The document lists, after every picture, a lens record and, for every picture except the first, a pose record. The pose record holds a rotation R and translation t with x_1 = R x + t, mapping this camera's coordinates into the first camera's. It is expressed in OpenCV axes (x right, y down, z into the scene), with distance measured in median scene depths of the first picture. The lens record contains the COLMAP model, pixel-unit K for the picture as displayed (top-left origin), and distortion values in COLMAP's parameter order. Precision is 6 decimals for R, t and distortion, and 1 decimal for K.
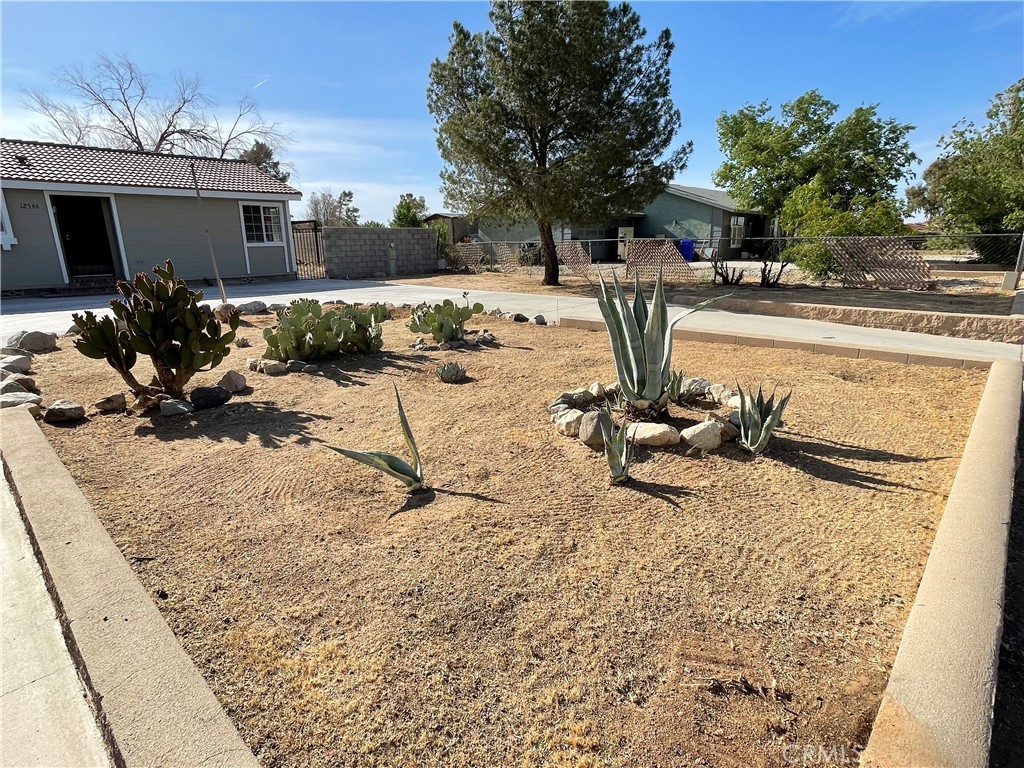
lens RADIAL K [[523.9, 0, 517.6], [0, 523.9, 389.5], [0, 0, 1]] dist [-0.017385, 0.006710]
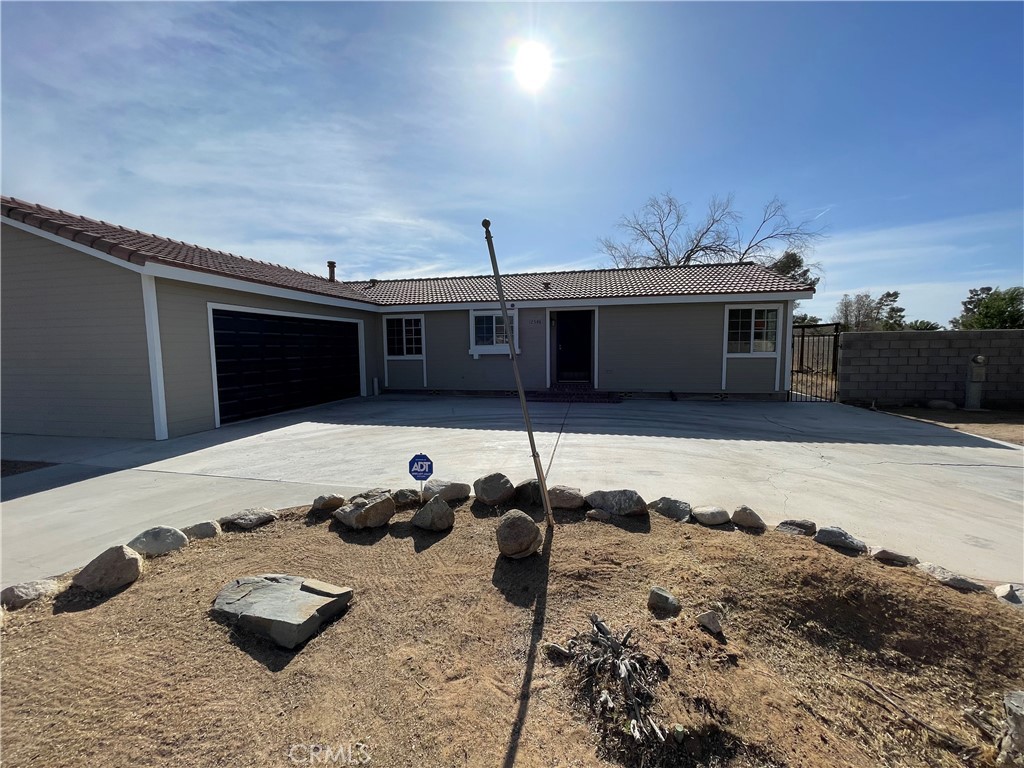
lens RADIAL K [[416.5, 0, 512.9], [0, 416.5, 381.2], [0, 0, 1]] dist [-0.003922, 0.000435]
pose [[0.515766, 0.074476, -0.853486, -0.108848], [-0.228214, 0.972163, -0.053079, -0.105363], [0.825774, 0.222154, 0.518406, 0.326458]]
